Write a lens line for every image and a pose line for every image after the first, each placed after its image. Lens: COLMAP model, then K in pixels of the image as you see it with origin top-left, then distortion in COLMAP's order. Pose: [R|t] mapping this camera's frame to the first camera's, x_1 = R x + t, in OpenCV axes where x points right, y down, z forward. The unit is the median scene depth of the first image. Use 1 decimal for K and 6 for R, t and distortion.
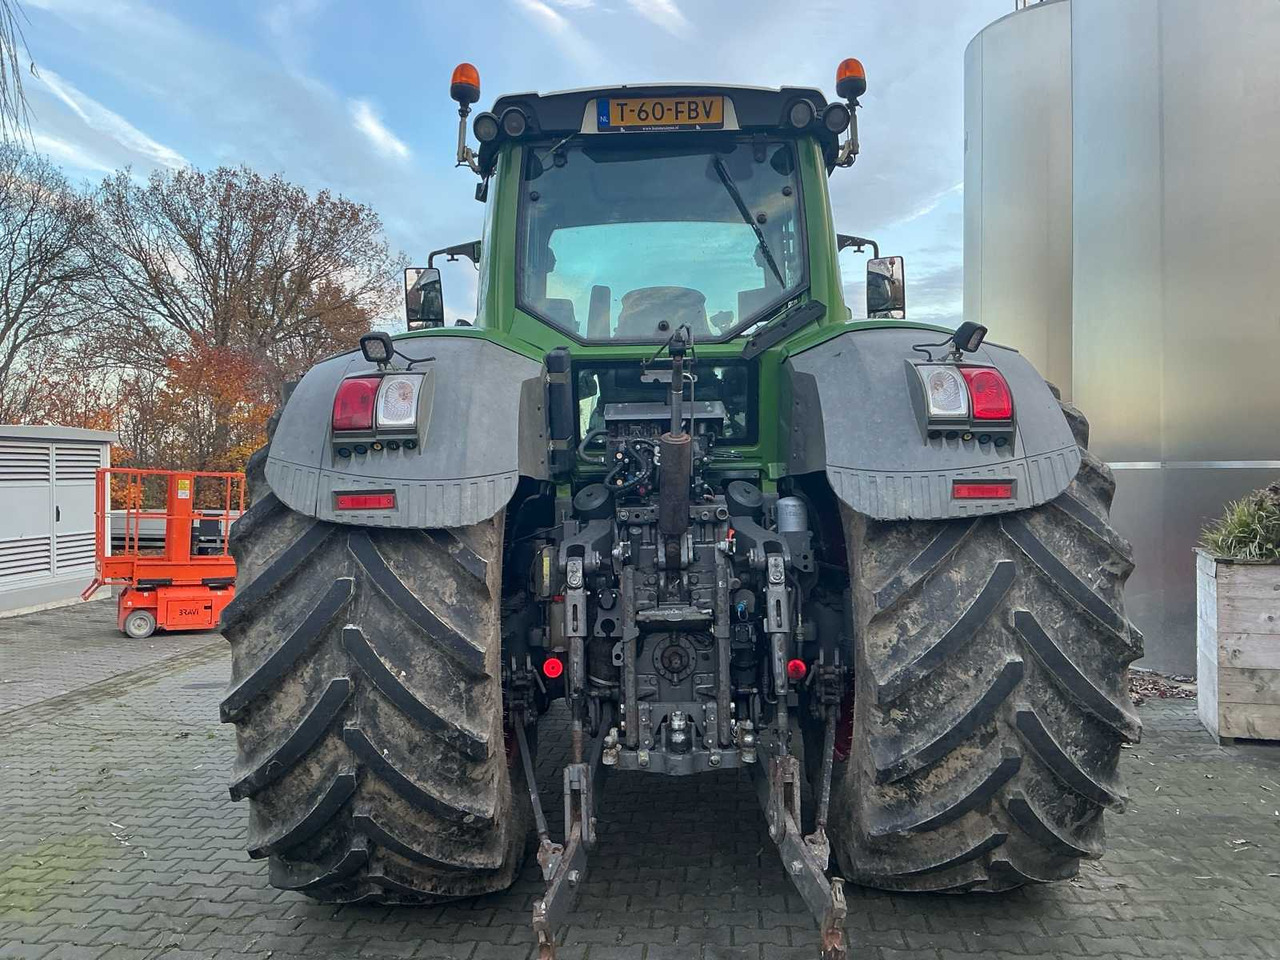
lens RADIAL K [[1034.0, 0, 640.0], [0, 1034.0, 480.0], [0, 0, 1]] dist [0.124063, -0.193852]
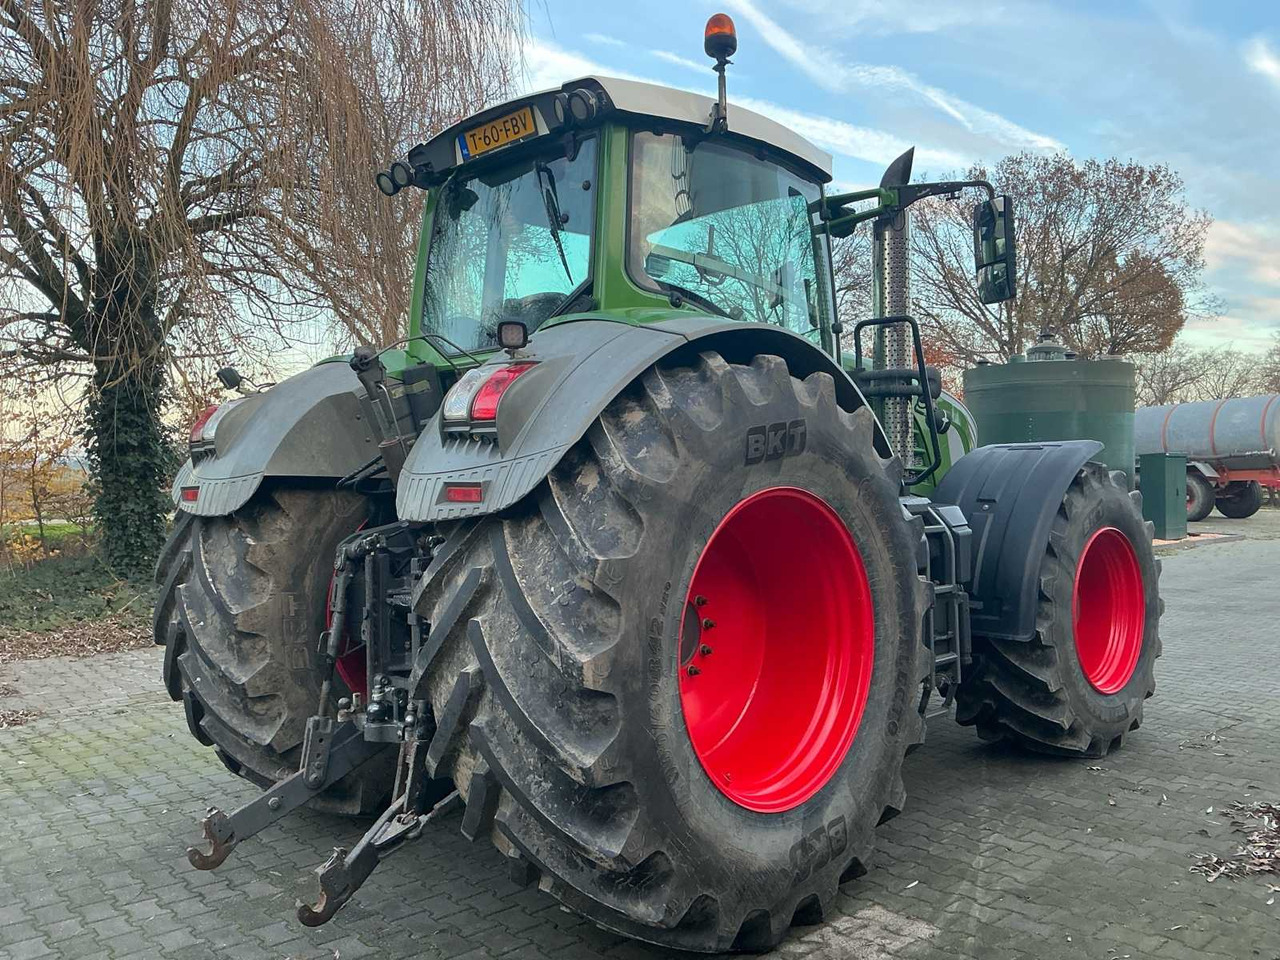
lens RADIAL K [[1034.0, 0, 640.0], [0, 1034.0, 480.0], [0, 0, 1]] dist [0.124063, -0.193852]
pose [[0.725809, 0.007519, -0.687855, 1.087254], [0.001791, 0.999916, 0.012819, -0.014452], [0.687894, -0.010536, 0.725735, 0.402853]]
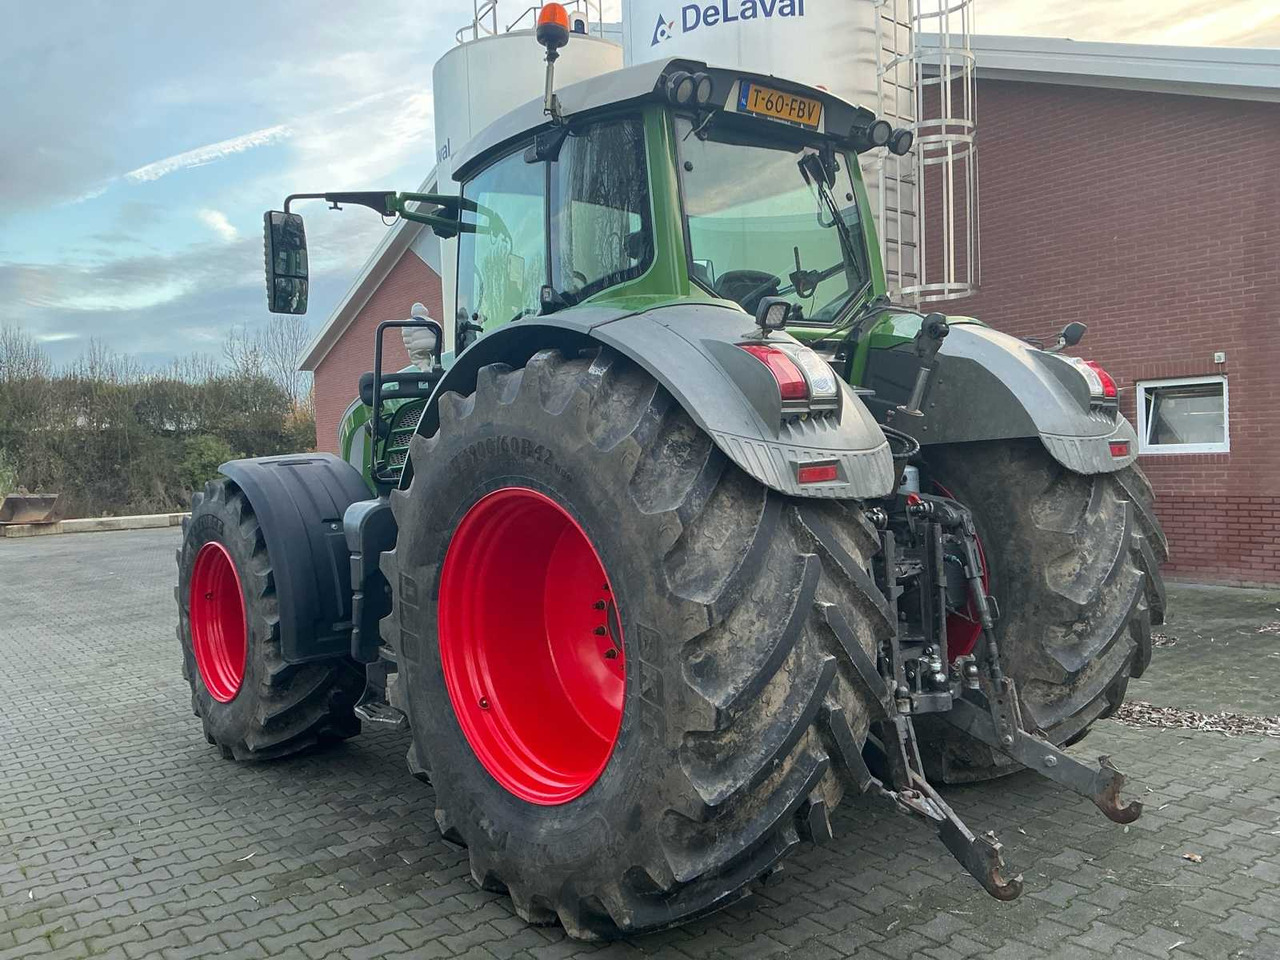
lens RADIAL K [[1034.0, 0, 640.0], [0, 1034.0, 480.0], [0, 0, 1]] dist [0.124063, -0.193852]
pose [[0.754784, -0.037097, 0.654923, -0.996000], [0.037757, 0.999201, 0.013083, 0.007921], [-0.654885, 0.014854, 0.755582, 0.378088]]
